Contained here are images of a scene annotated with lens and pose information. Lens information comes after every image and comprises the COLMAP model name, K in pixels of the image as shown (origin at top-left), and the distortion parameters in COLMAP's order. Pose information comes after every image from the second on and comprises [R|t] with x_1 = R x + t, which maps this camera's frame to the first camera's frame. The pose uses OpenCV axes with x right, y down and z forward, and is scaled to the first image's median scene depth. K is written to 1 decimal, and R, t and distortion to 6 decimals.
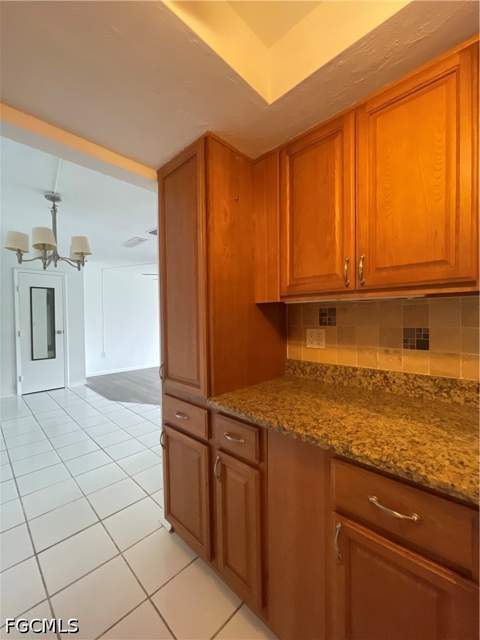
lens RADIAL K [[261.0, 0, 235.9], [0, 261.0, 320.2], [0, 0, 1]] dist [-0.003835, 0.001994]
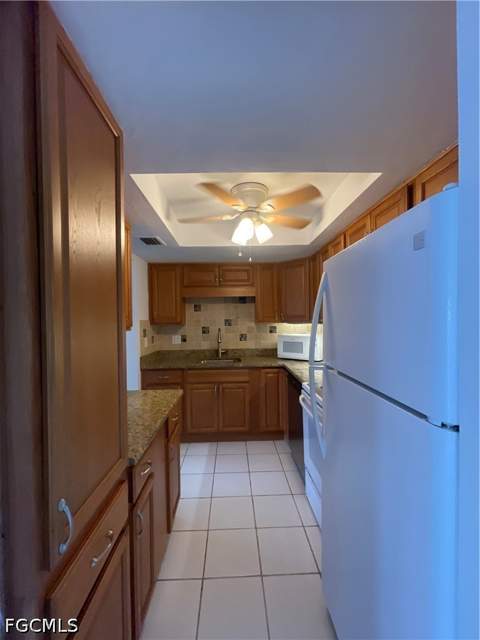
lens RADIAL K [[261.0, 0, 239.7], [0, 261.0, 320.7], [0, 0, 1]] dist [-0.003835, 0.001994]
pose [[-0.725896, 0.017923, 0.687571, -0.923548], [0.030267, 0.999524, 0.005898, -0.125850], [-0.687138, 0.025092, -0.726094, 1.349426]]
